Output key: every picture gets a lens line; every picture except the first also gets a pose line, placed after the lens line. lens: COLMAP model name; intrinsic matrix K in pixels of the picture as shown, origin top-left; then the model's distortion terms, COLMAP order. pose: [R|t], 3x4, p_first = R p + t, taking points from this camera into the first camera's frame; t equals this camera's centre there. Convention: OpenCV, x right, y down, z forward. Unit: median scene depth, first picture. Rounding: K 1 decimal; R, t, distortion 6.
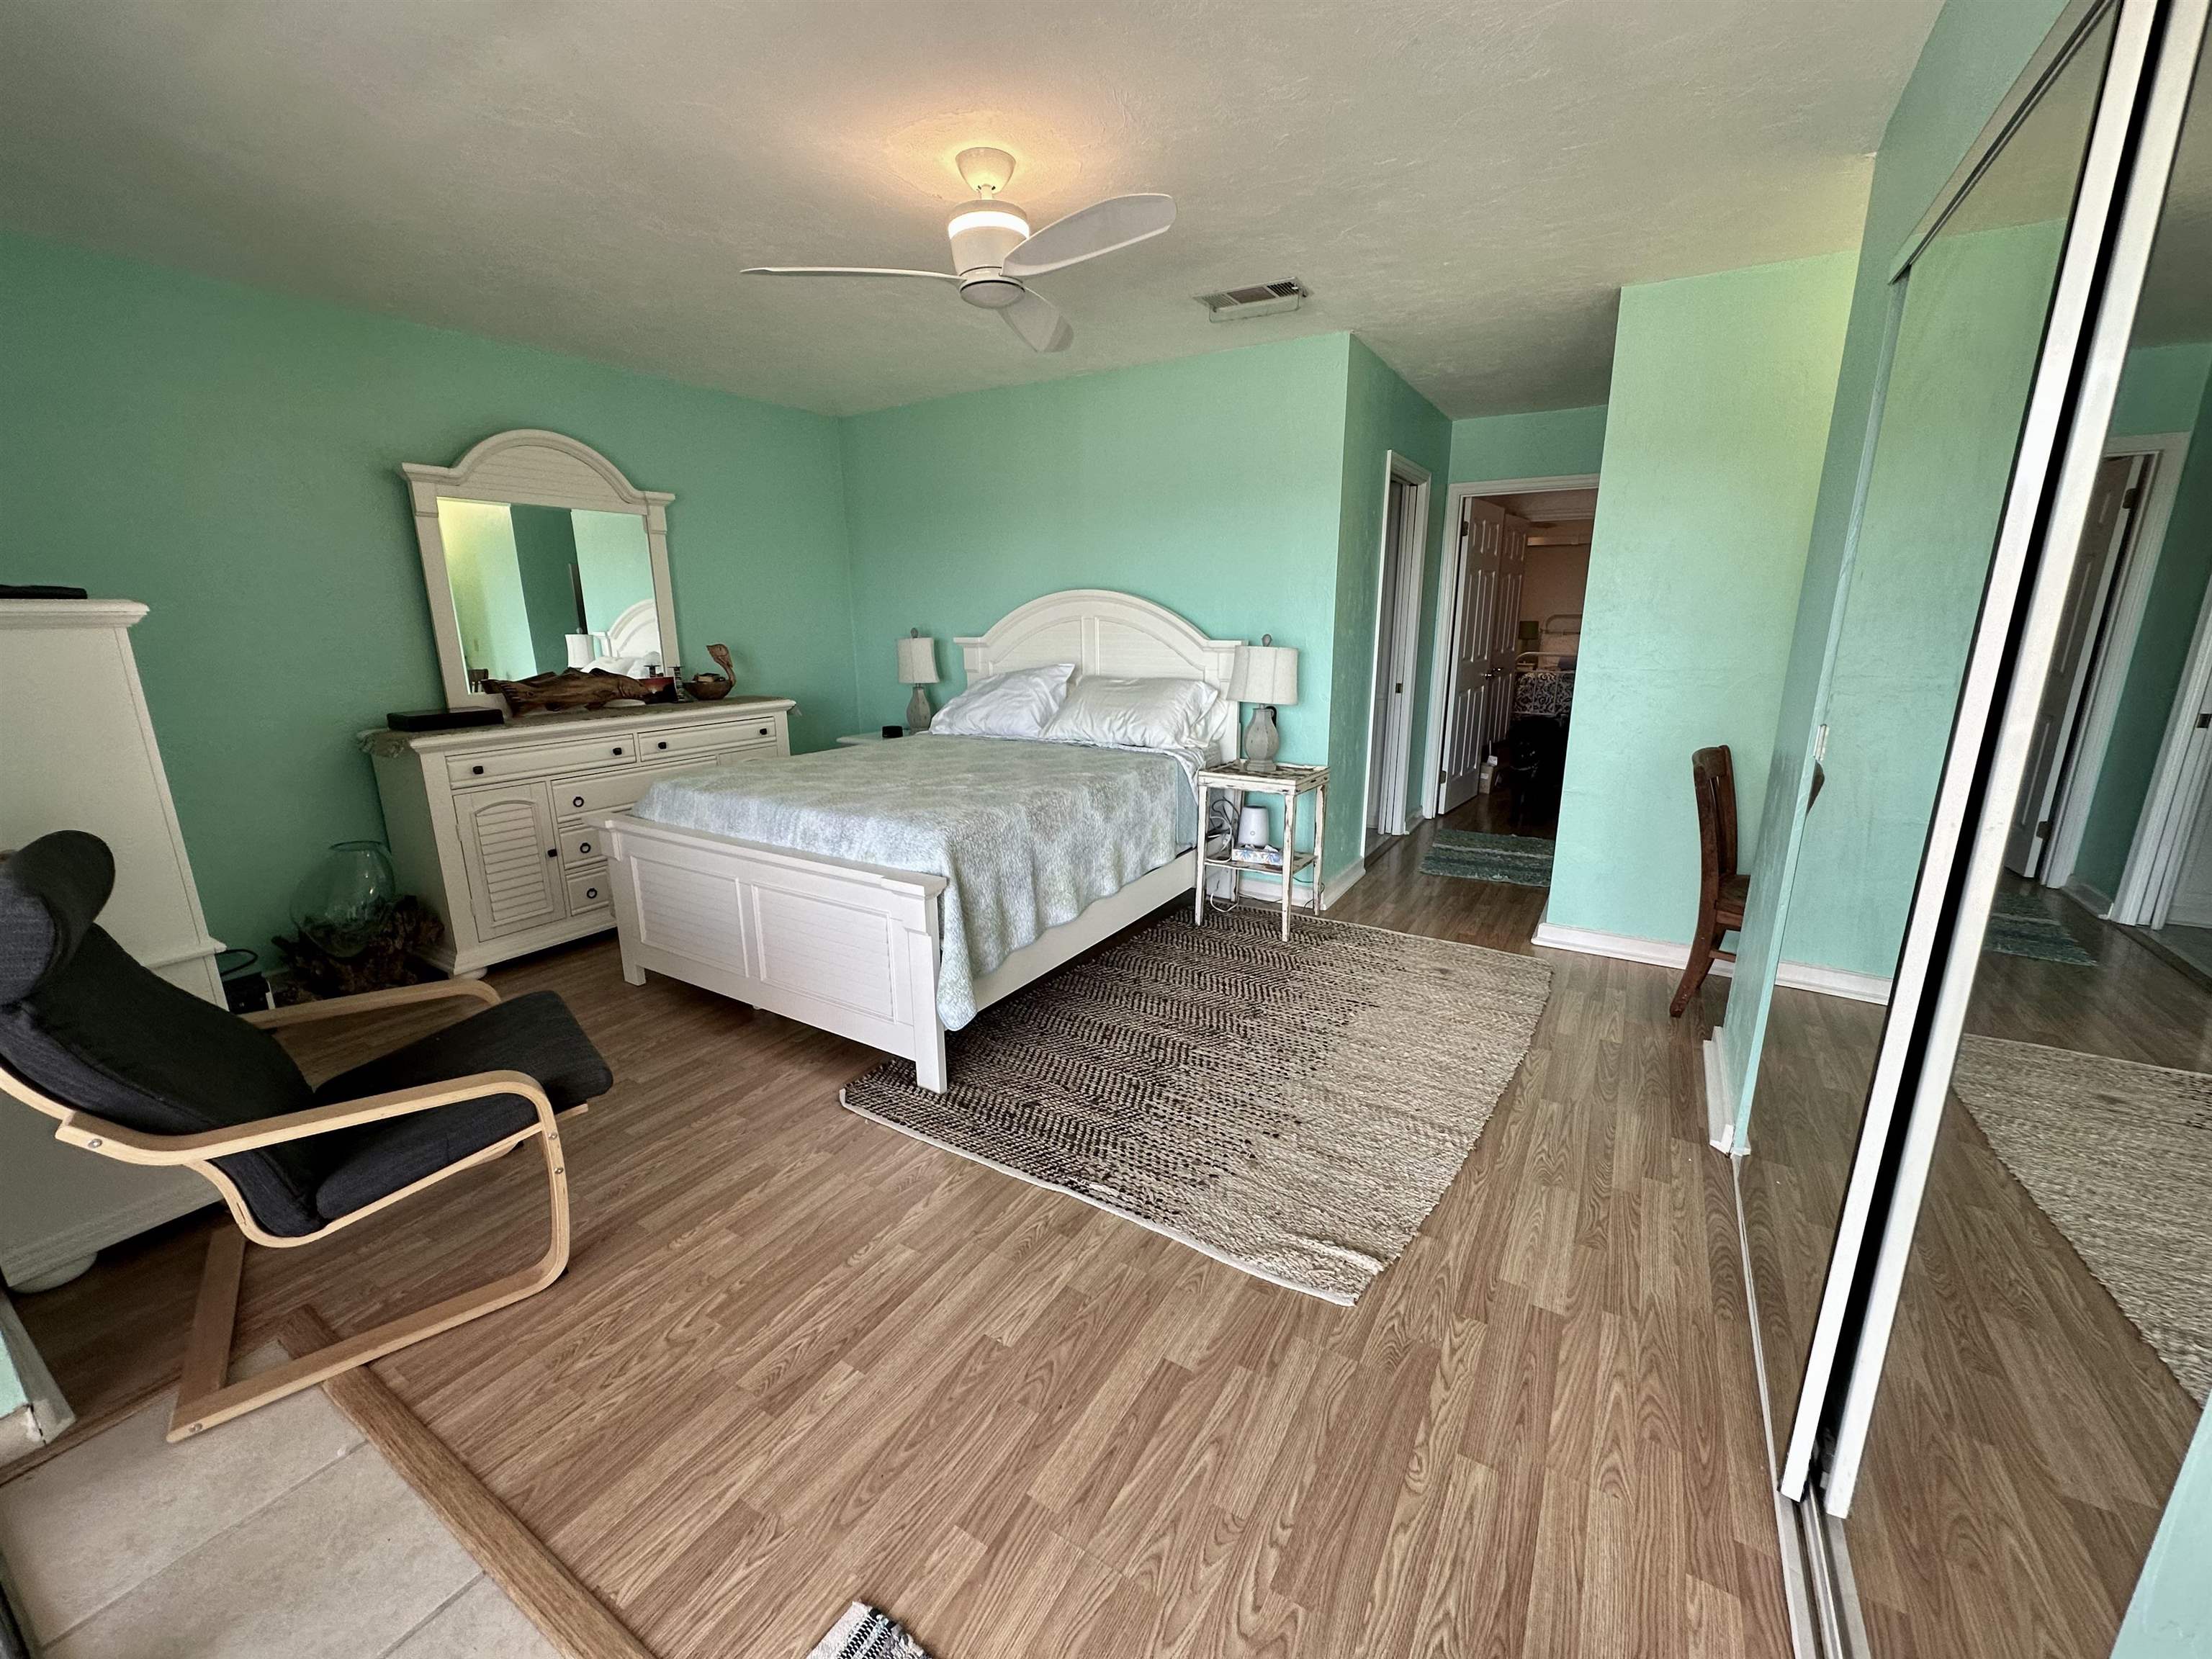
lens RADIAL K [[882.3, 0, 1106.0], [0, 882.3, 829.5], [0, 0, 1]] dist [-0.000362, 0.000013]
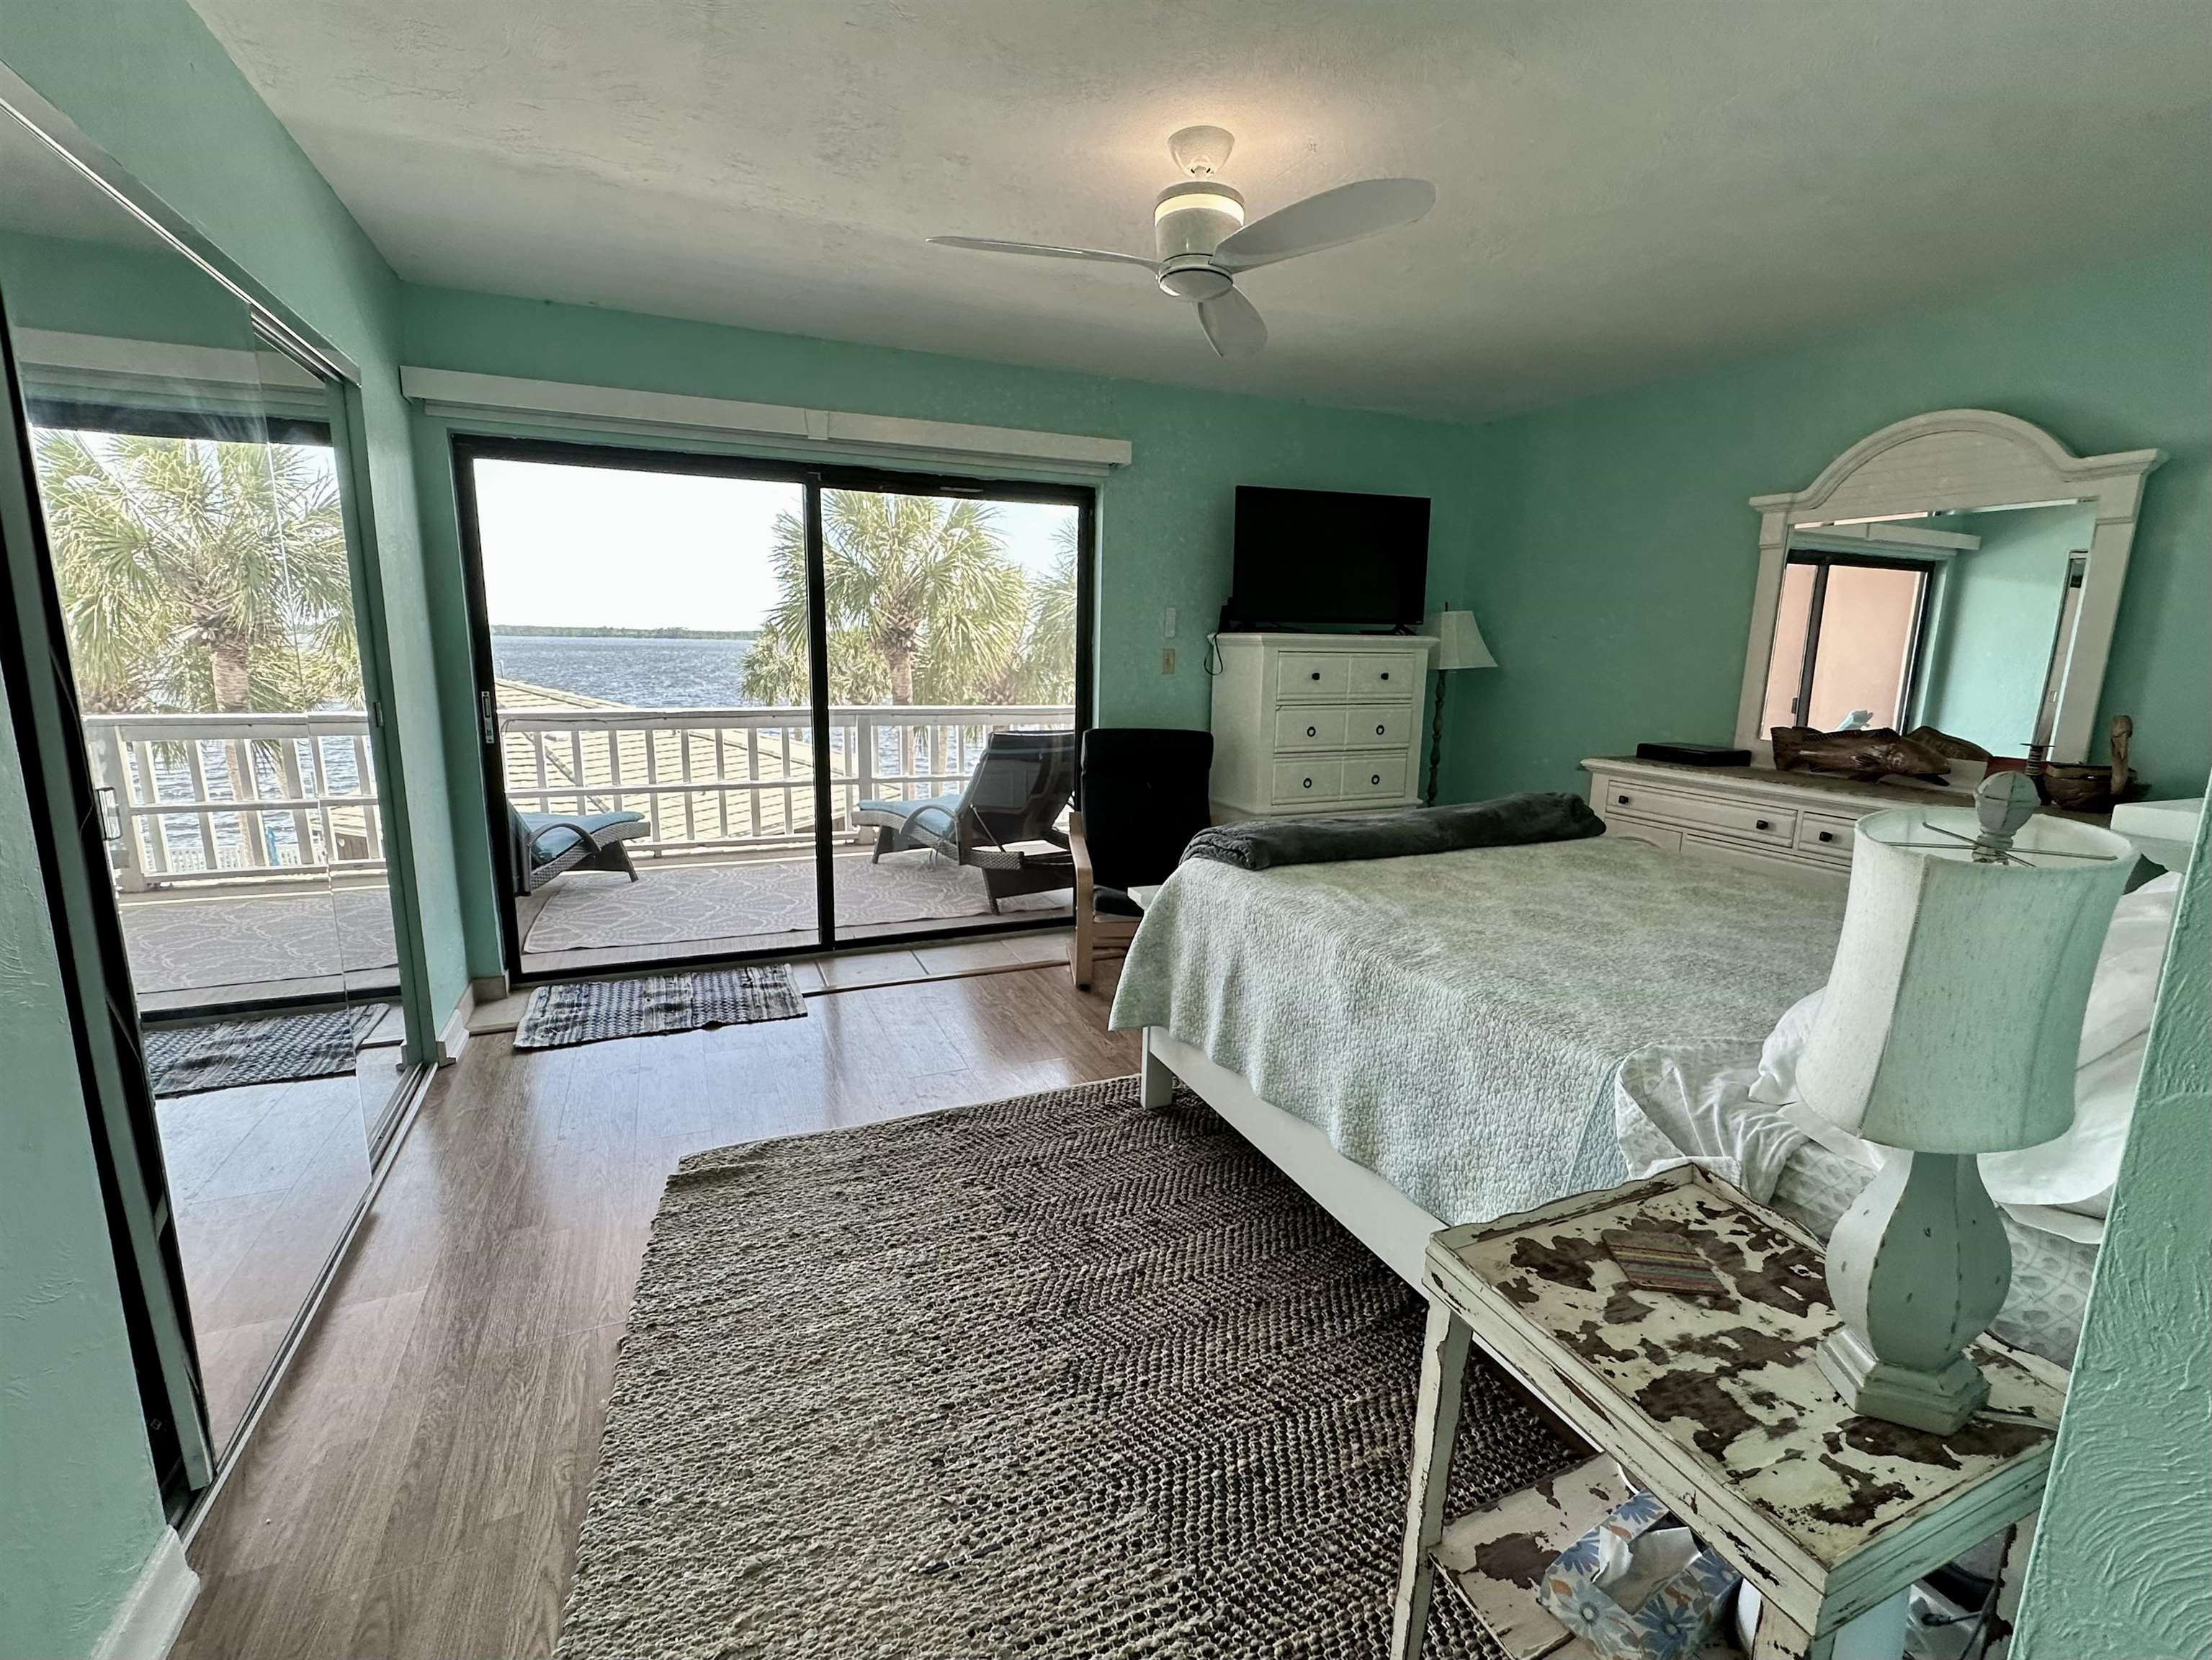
lens RADIAL K [[967.6, 0, 1106.0], [0, 967.6, 830.0], [0, 0, 1]] dist [0.000375, 0.000345]
pose [[-0.578480, 0.150879, -0.801621, 0.539635], [-0.211551, 0.921367, 0.326081, -0.273290], [0.787786, 0.358216, -0.501074, 1.102572]]
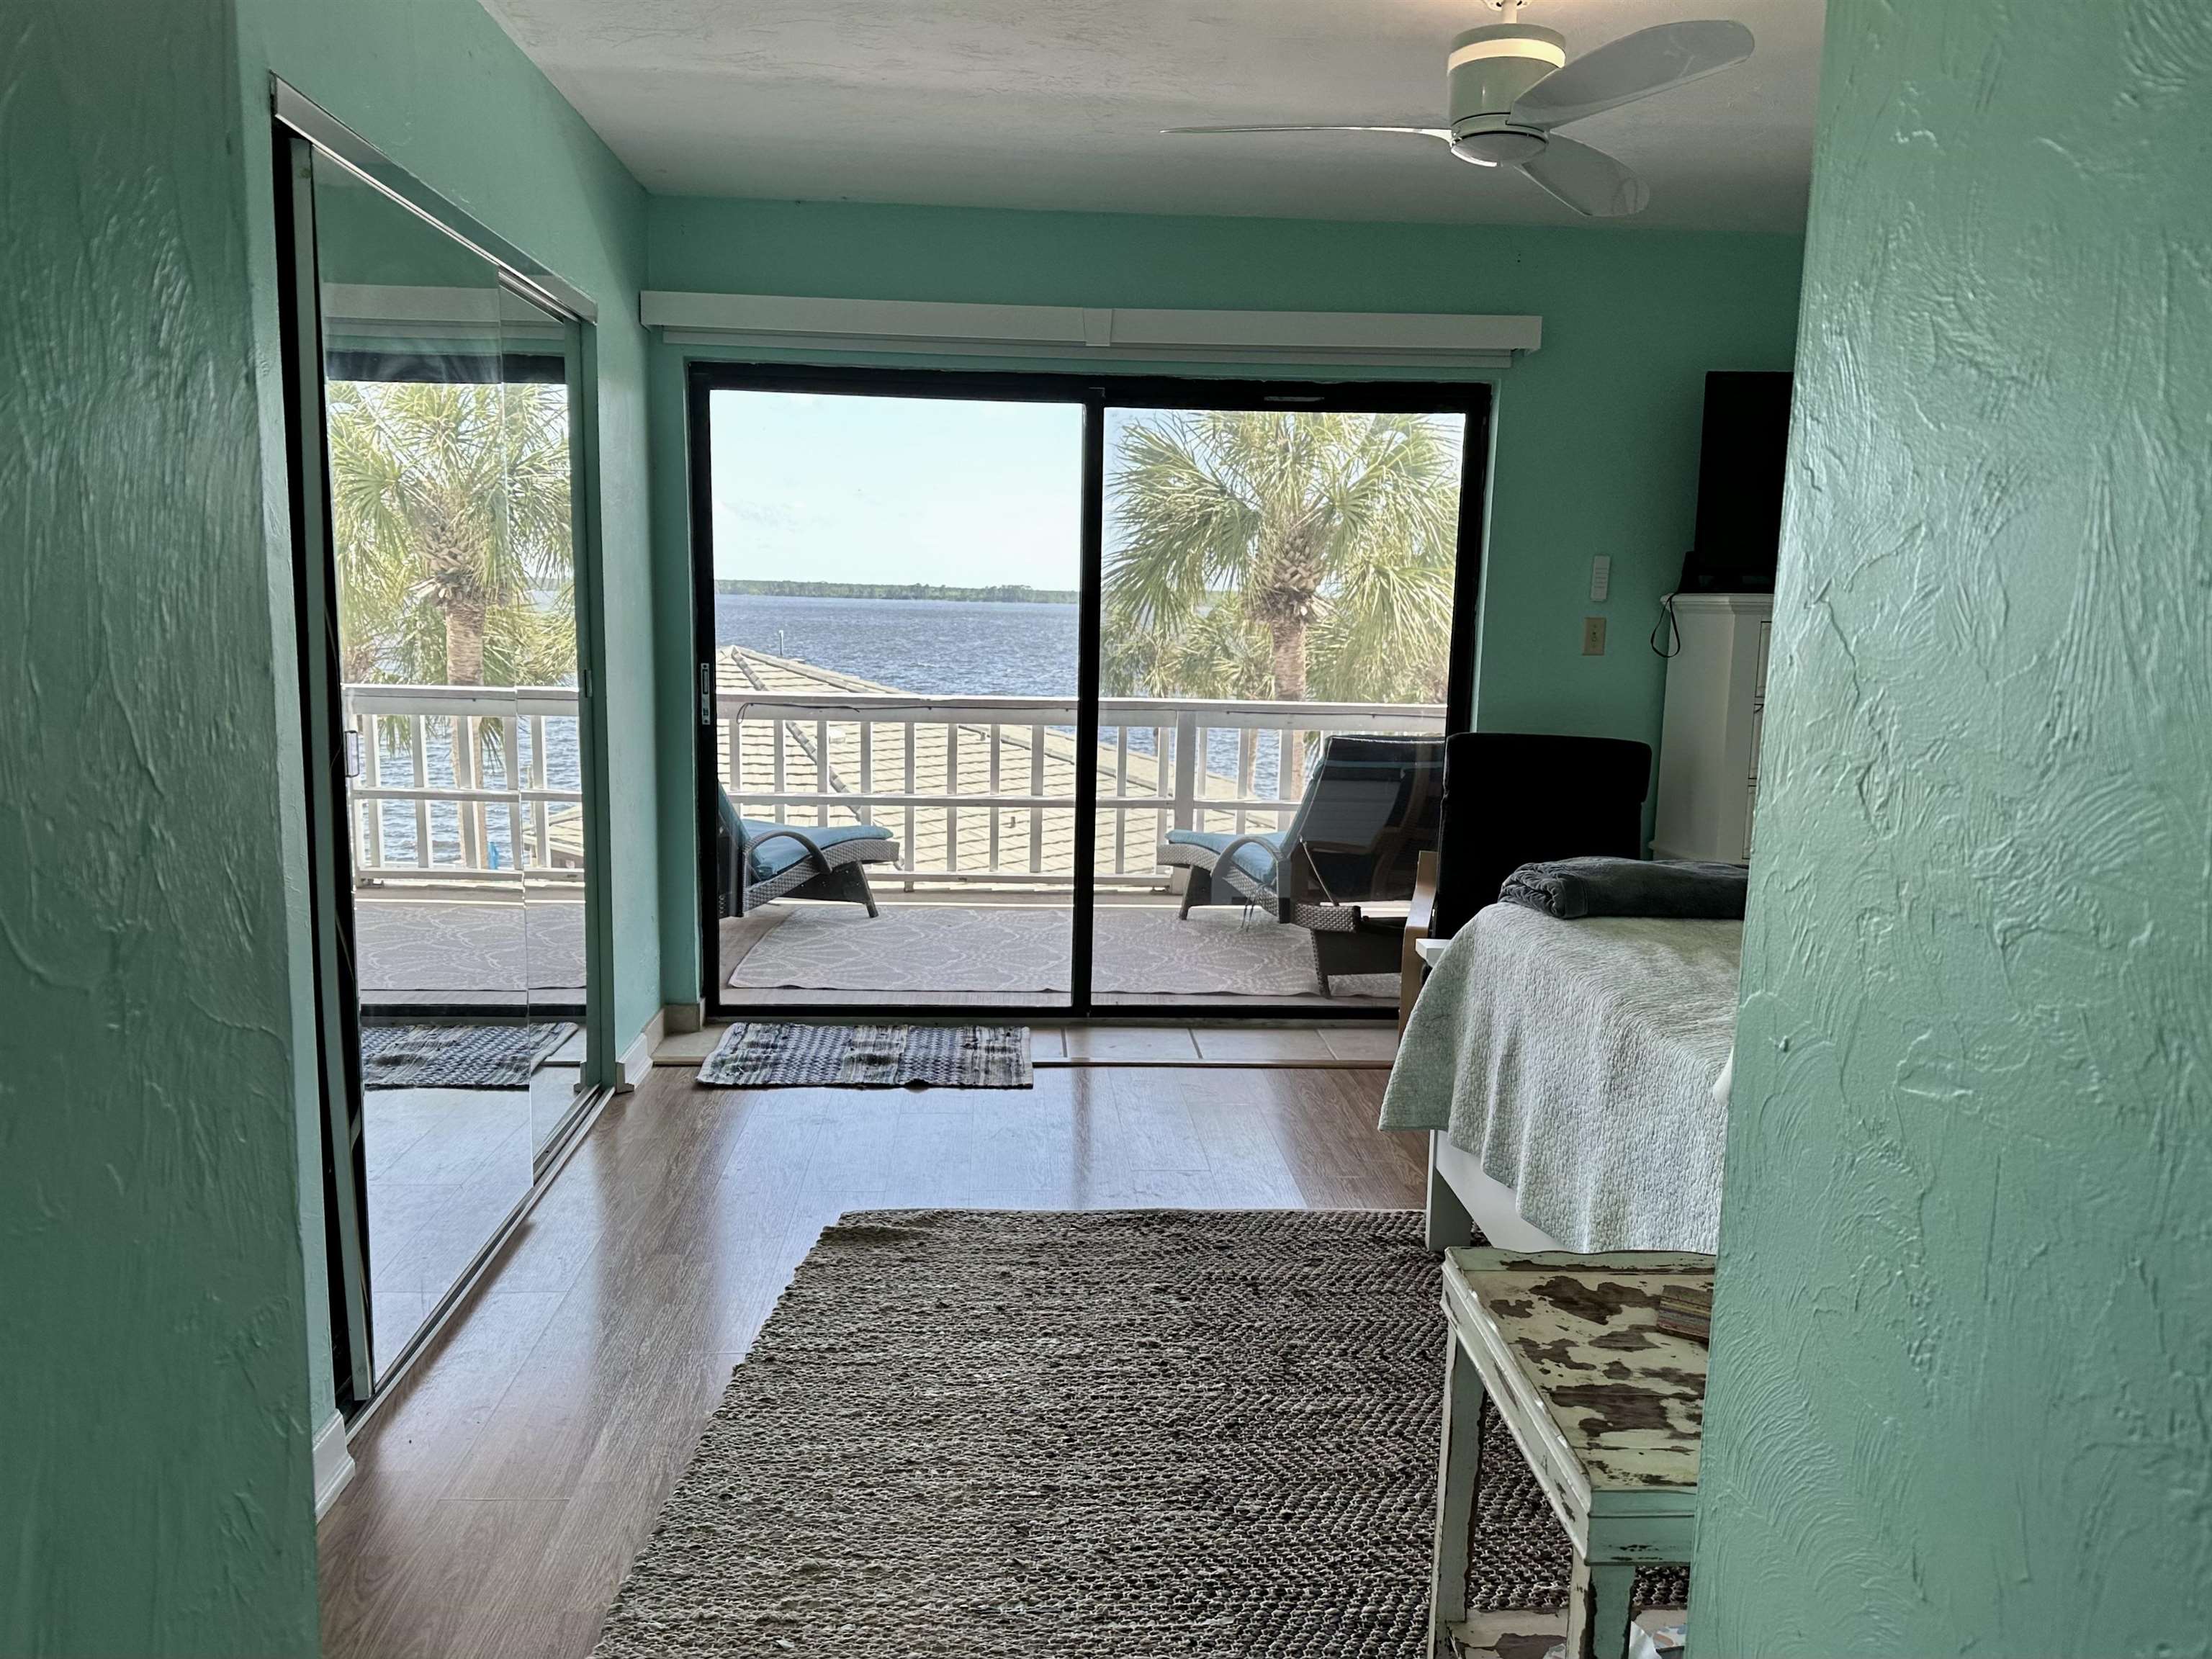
lens RADIAL K [[1531.2, 0, 1106.0], [0, 1531.2, 829.5], [0, 0, 1]] dist [0.162388, -0.299442]
pose [[-0.818653, 0.073251, -0.569597, 0.586614], [-0.155980, 0.926187, 0.343291, -0.333670], [0.552700, 0.369882, -0.746800, 1.327476]]
